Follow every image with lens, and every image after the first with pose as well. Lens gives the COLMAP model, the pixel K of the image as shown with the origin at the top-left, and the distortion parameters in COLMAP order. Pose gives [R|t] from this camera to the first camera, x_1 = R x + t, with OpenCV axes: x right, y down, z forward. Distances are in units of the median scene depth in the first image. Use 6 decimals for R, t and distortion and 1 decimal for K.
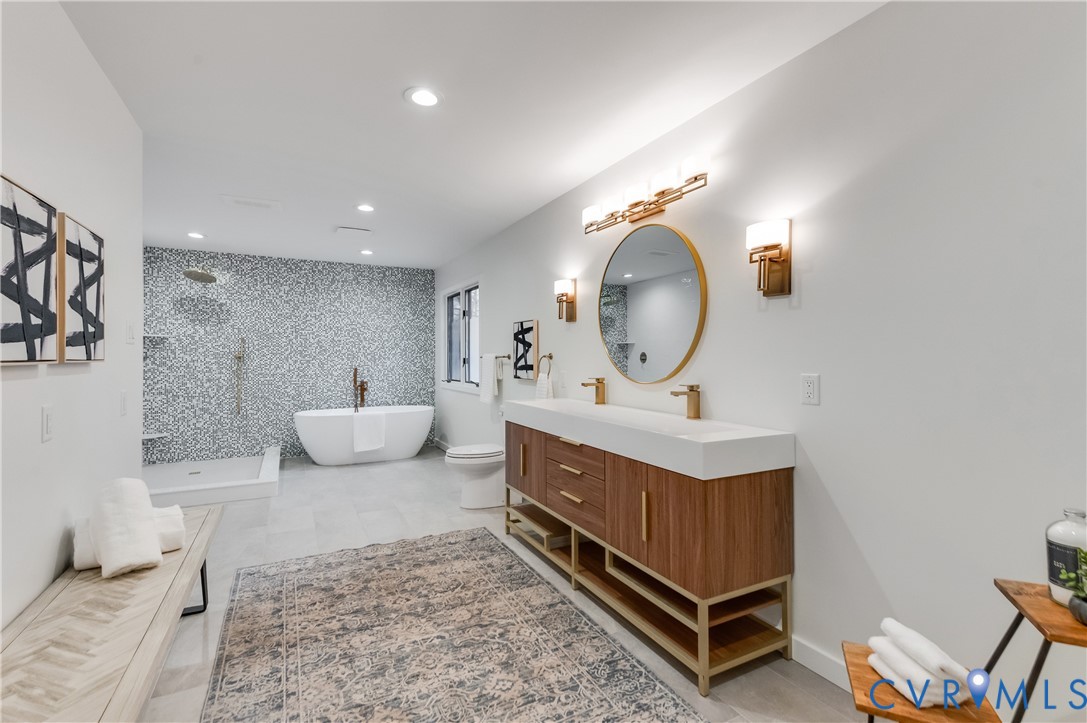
lens RADIAL K [[475.0, 0, 543.7], [0, 475.0, 358.6], [0, 0, 1]] dist [0.002826, 0.000018]
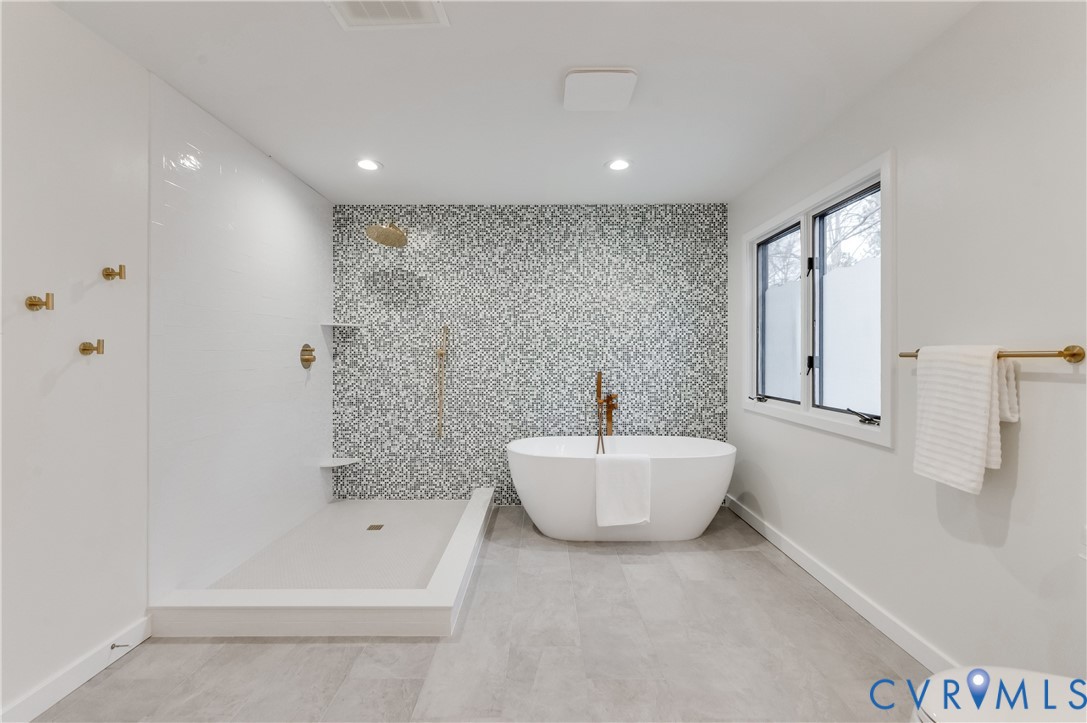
lens RADIAL K [[475.0, 0, 543.7], [0, 475.0, 358.6], [0, 0, 1]] dist [0.002826, 0.000018]
pose [[0.883836, 0.004202, -0.467778, -0.183901], [-0.000835, 0.999972, 0.007406, -0.002003], [0.467797, -0.006156, 0.883815, 0.452127]]
